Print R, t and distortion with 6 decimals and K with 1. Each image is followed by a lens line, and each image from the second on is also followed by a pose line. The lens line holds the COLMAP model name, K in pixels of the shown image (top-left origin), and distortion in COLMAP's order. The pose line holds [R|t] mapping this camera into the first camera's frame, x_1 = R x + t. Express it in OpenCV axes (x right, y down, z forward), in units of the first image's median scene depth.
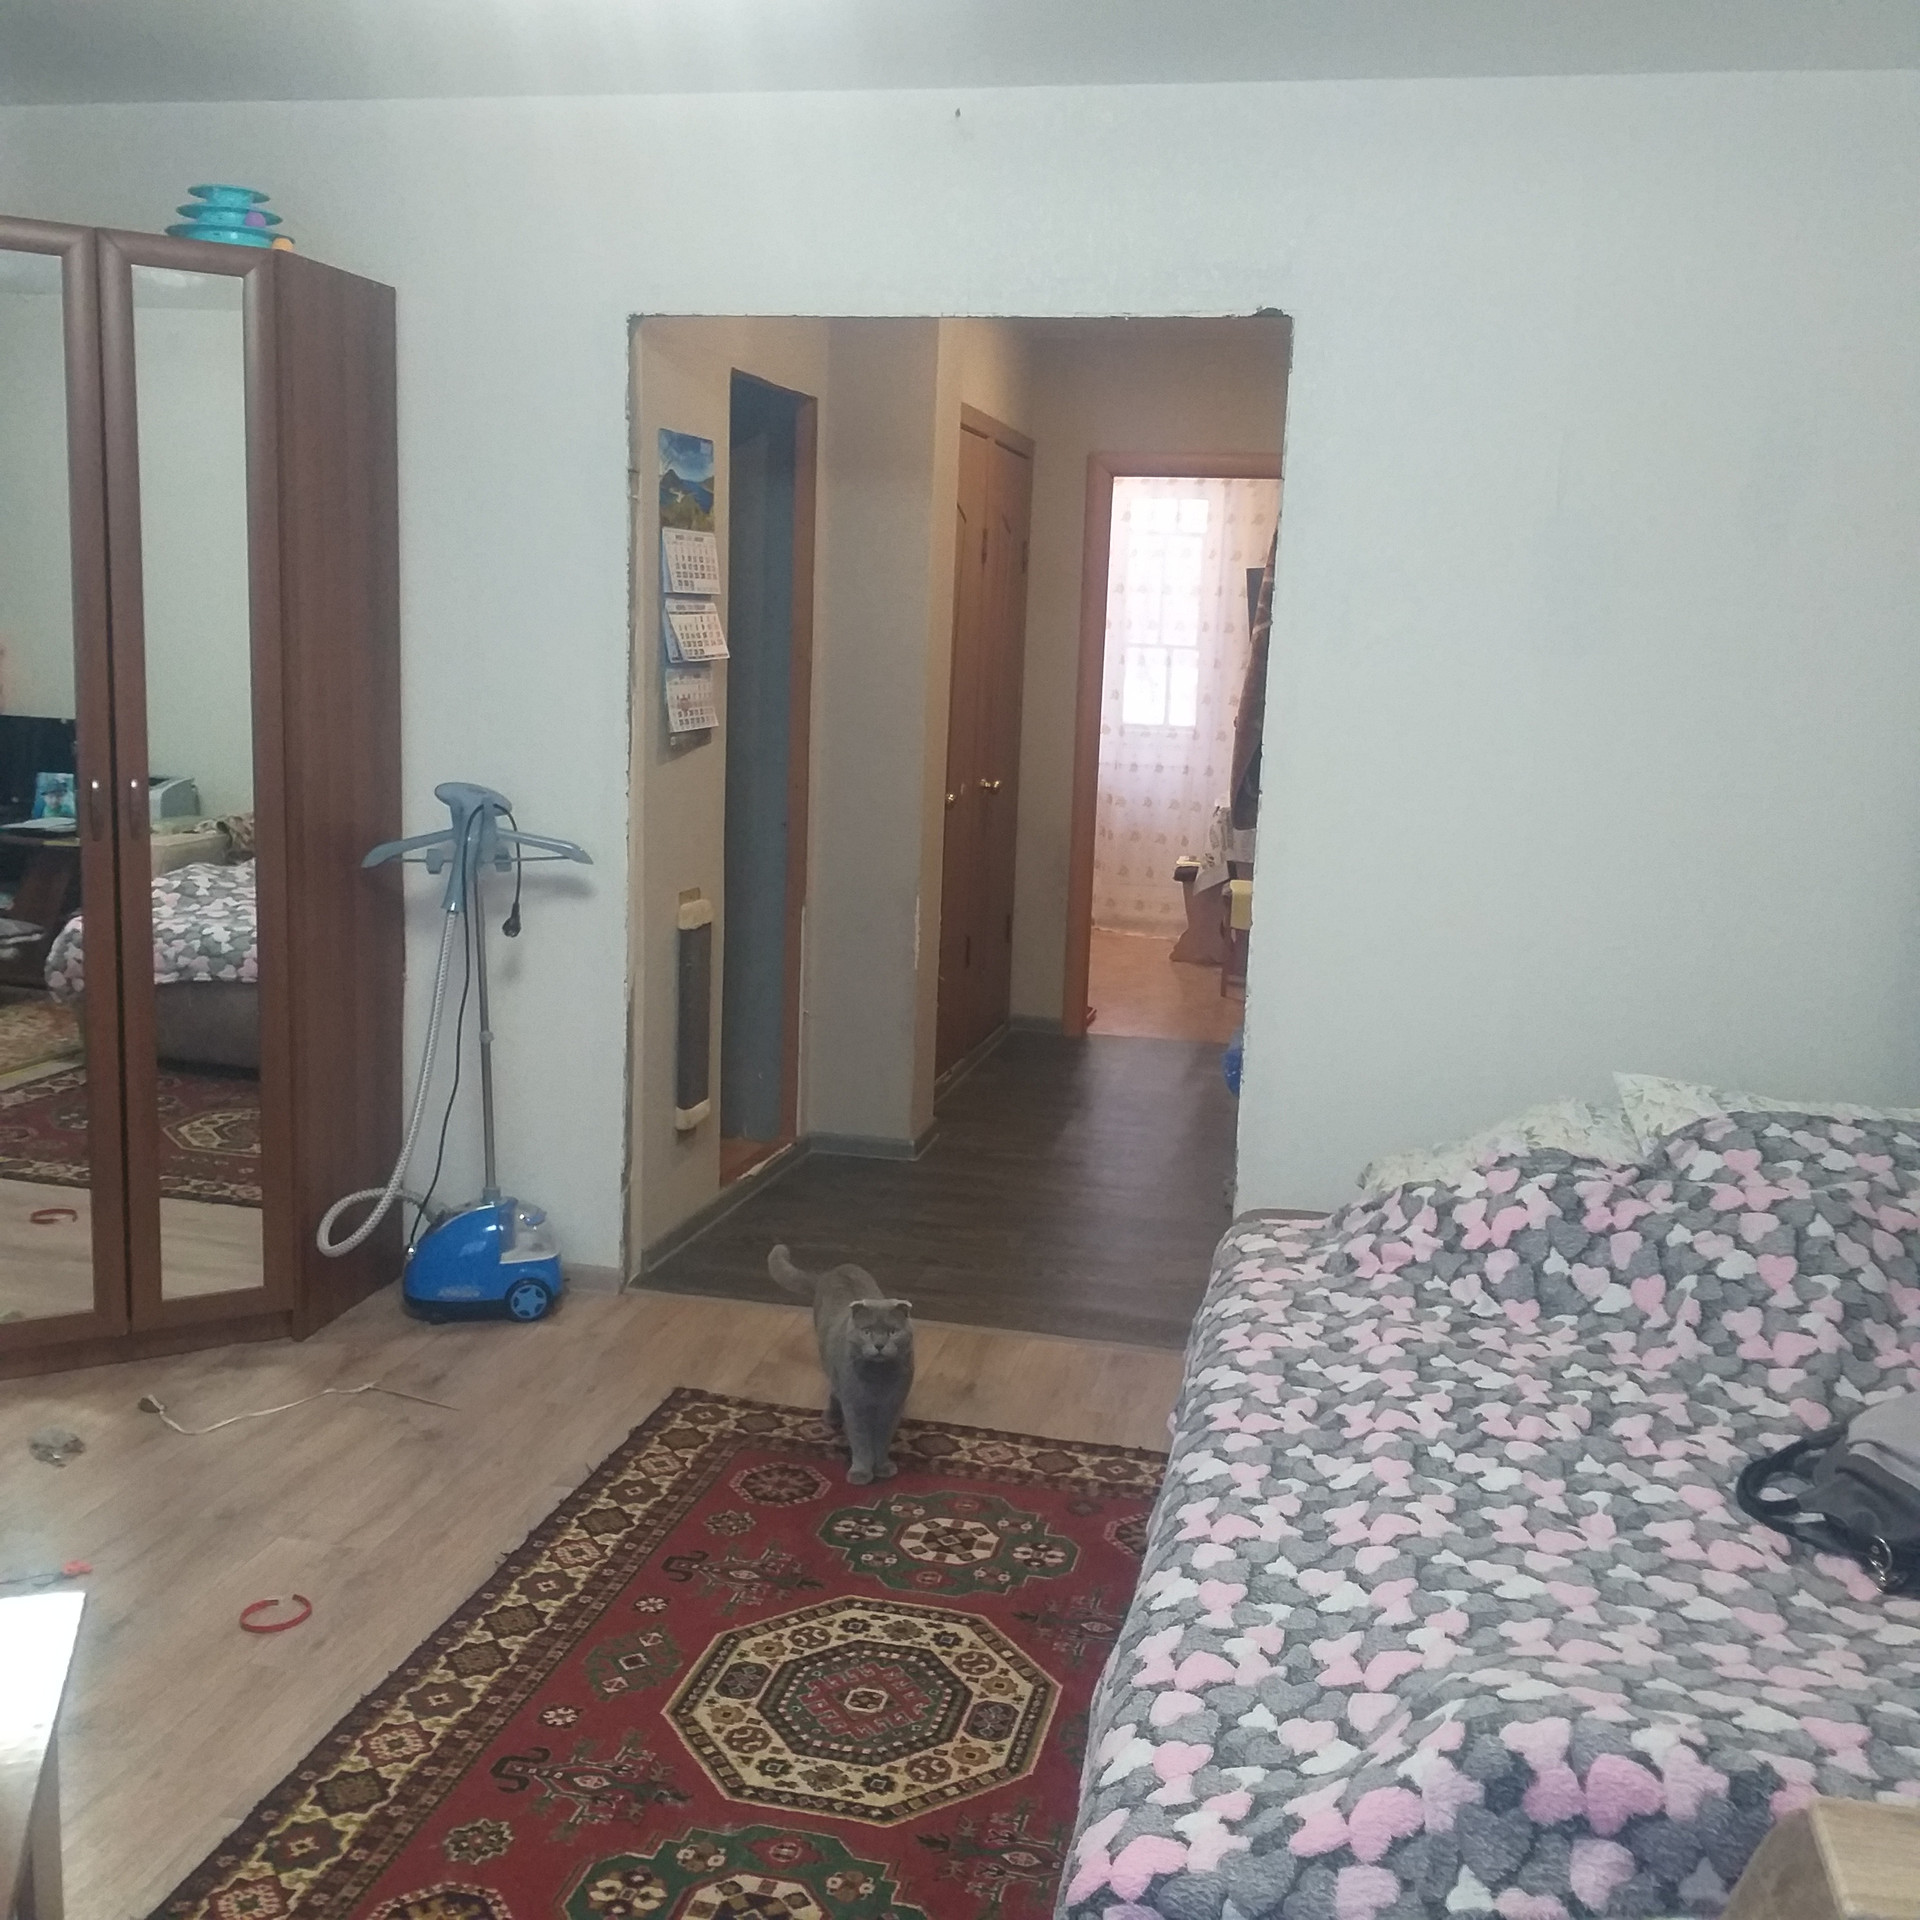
lens RADIAL K [[2002.8, 0, 964.4], [0, 2002.8, 959.8], [0, 0, 1]] dist [0.153346, -0.372890]
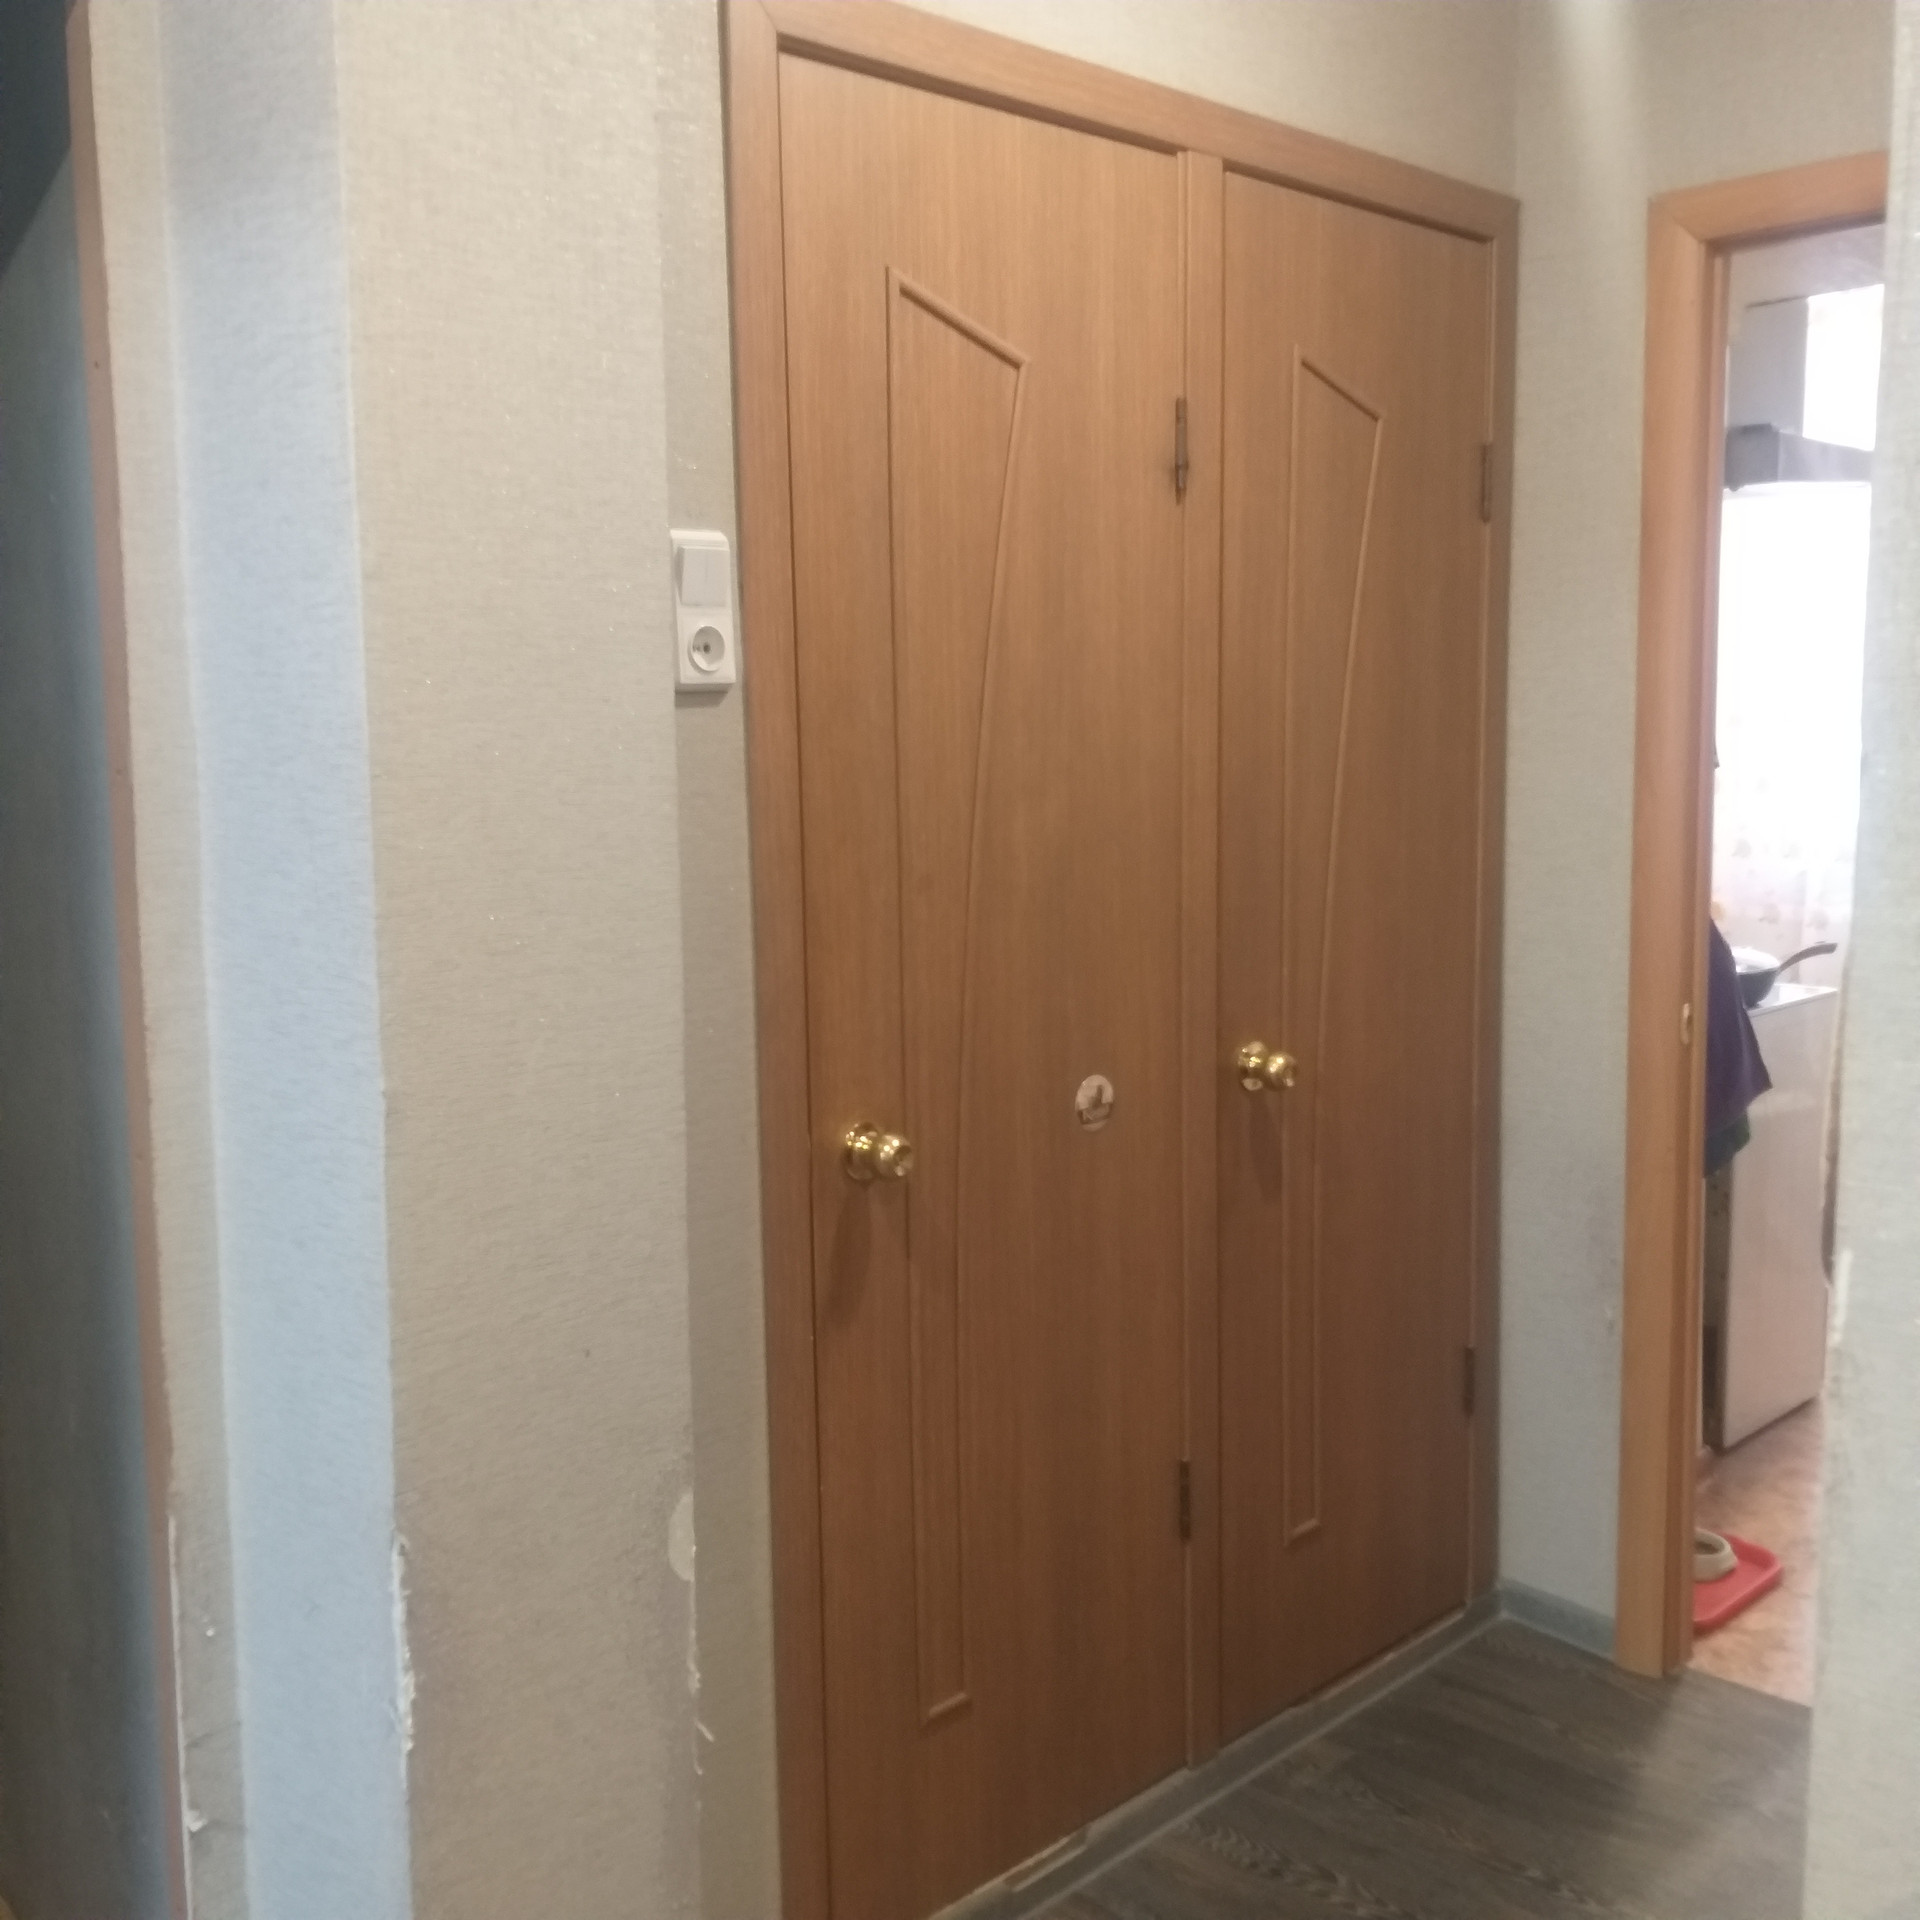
lens RADIAL K [[1965.5, 0, 923.6], [0, 1965.5, 960.4], [0, 0, 1]] dist [0.138432, -0.278651]
pose [[0.829029, 0.015675, -0.558986, 0.160927], [-0.039784, 0.998727, -0.030997, -0.087651], [0.557789, 0.047936, 0.828598, 0.609376]]
